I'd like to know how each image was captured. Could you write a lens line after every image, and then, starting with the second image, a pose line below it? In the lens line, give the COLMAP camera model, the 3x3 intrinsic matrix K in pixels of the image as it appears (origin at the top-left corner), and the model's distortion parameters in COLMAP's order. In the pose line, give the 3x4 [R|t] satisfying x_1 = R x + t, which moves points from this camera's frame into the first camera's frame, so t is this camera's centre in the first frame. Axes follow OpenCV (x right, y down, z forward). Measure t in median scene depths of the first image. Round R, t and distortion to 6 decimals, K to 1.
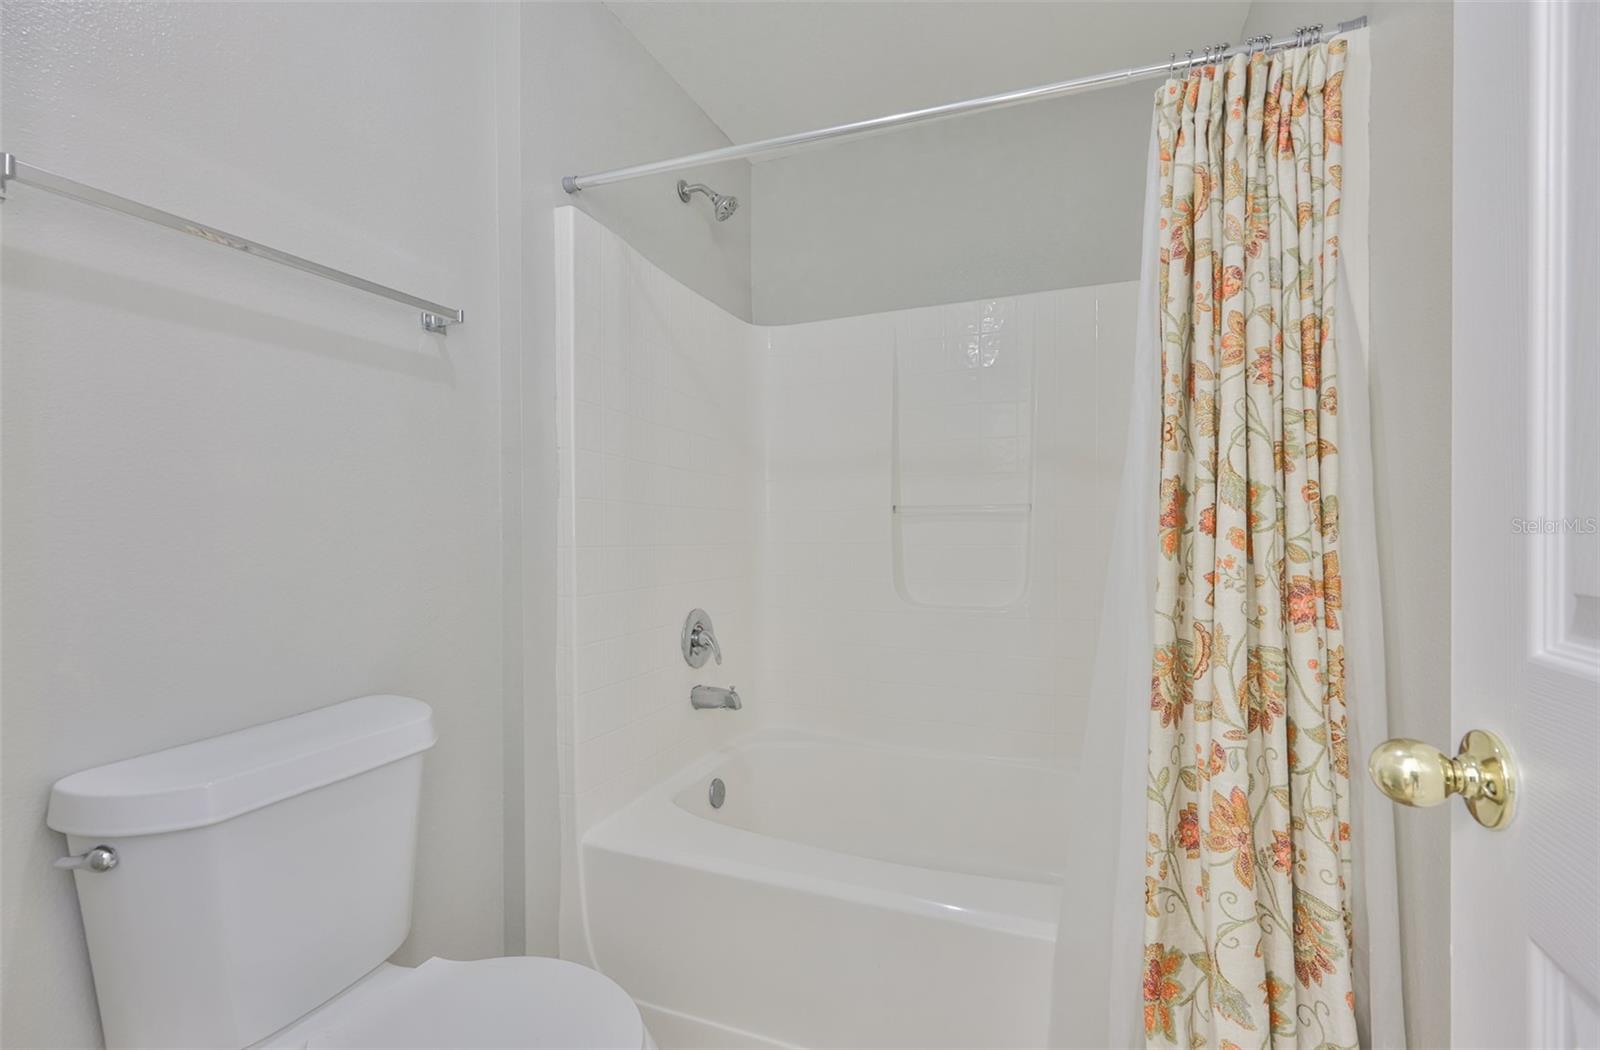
lens RADIAL K [[736.1, 0, 801.9], [0, 736.1, 533.8], [0, 0, 1]] dist [0.003588, 0.000307]
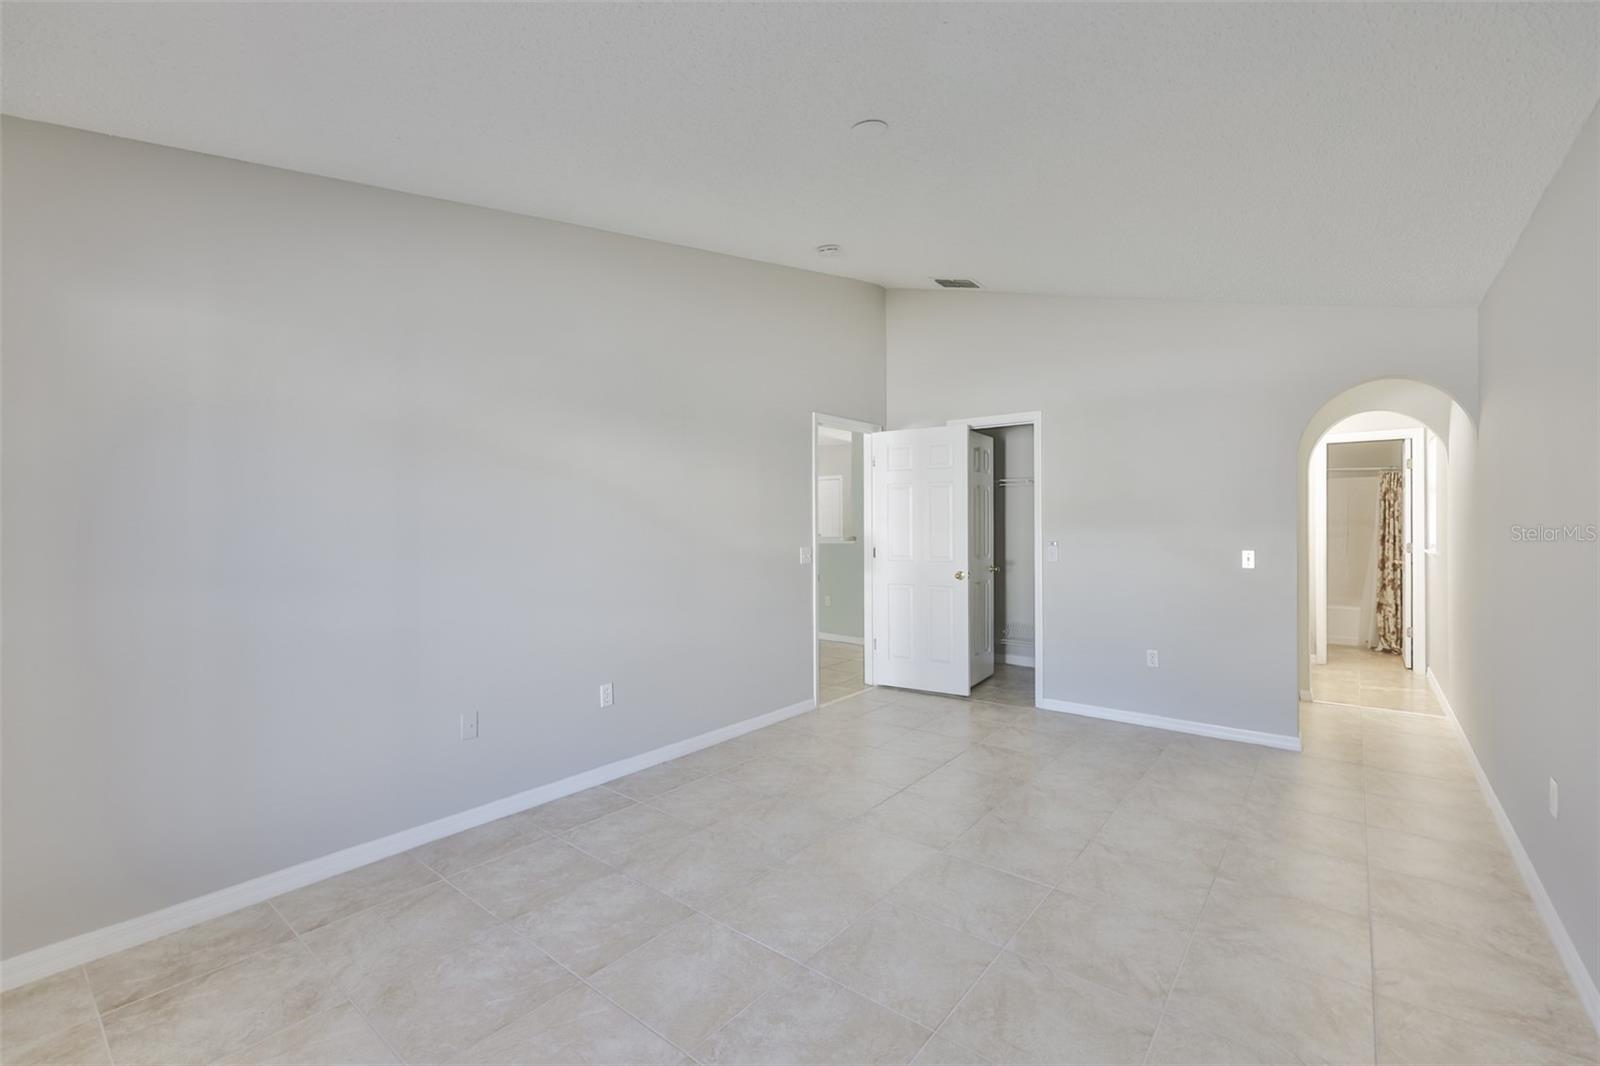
lens RADIAL K [[694.6, 0, 809.9], [0, 694.6, 522.4], [0, 0, 1]] dist [-0.001868, 0.000472]
pose [[0.957244, -0.001431, -0.289280, -2.756432], [0.000401, 0.999993, -0.003621, -0.170127], [0.289283, 0.003350, 0.957238, -6.811566]]
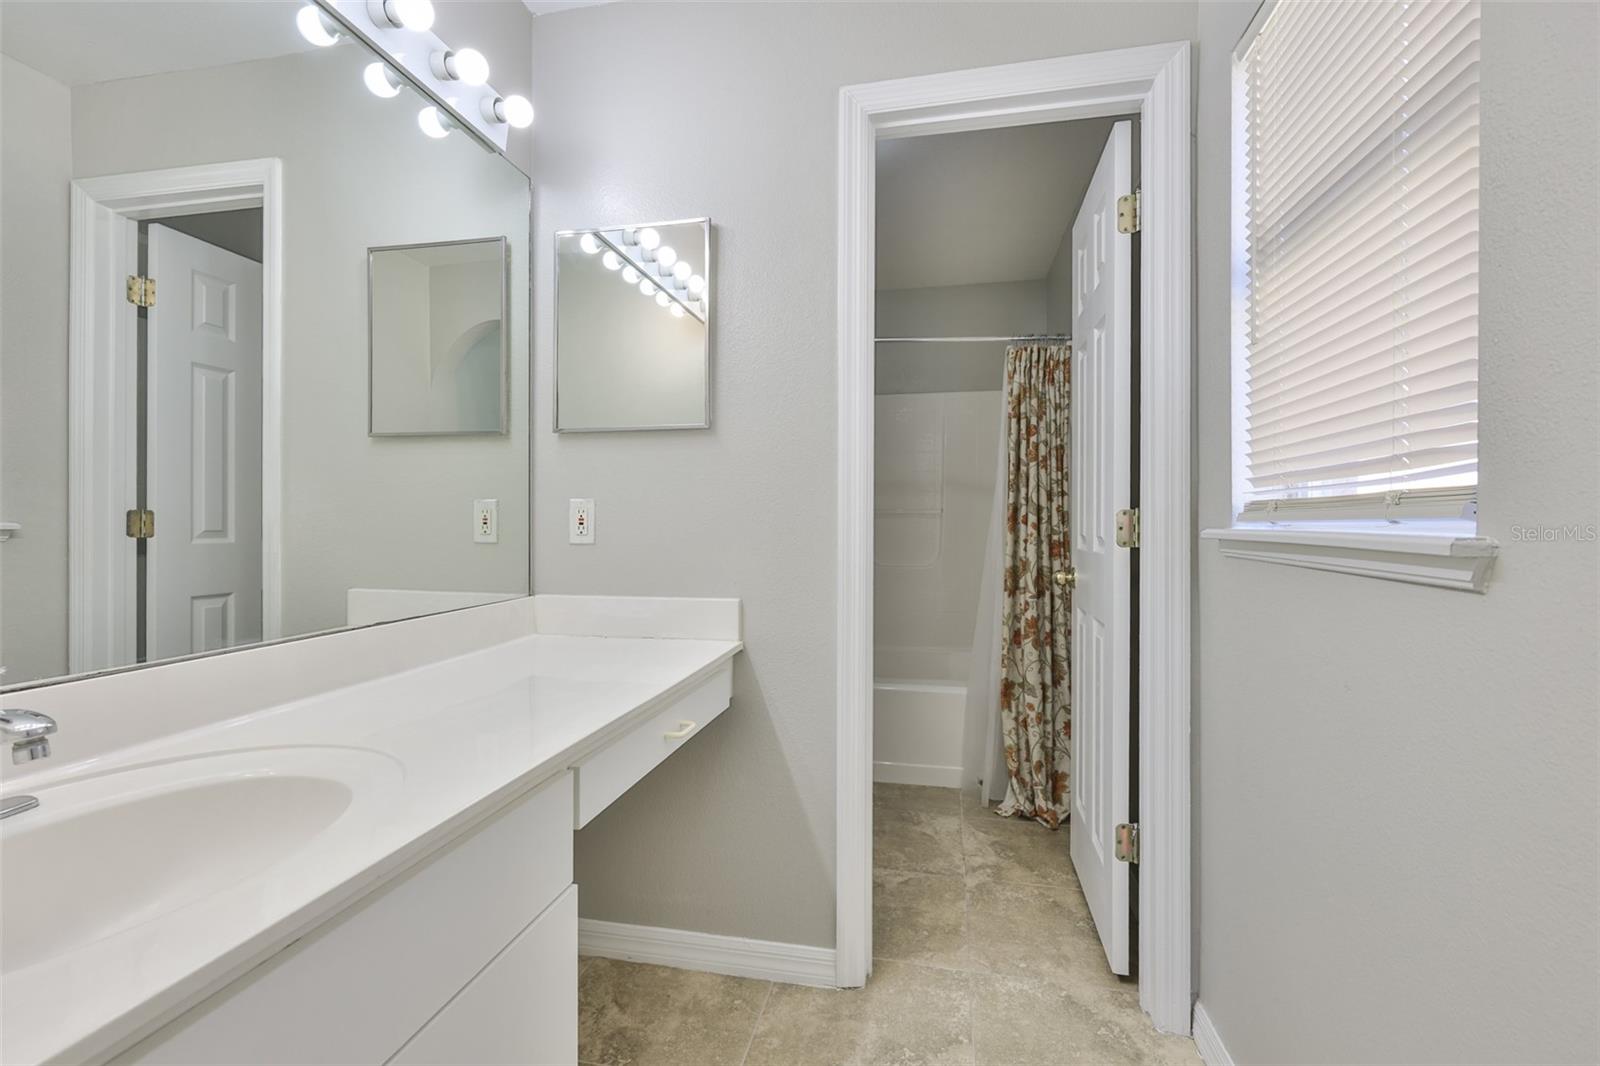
lens RADIAL K [[694.6, 0, 795.0], [0, 694.6, 522.8], [0, 0, 1]] dist [-0.001868, 0.000472]
pose [[0.989779, 0.005401, 0.142509, -0.633085], [-0.004480, 0.999967, -0.006782, 0.014445], [-0.142541, 0.006075, 0.989770, -1.378688]]
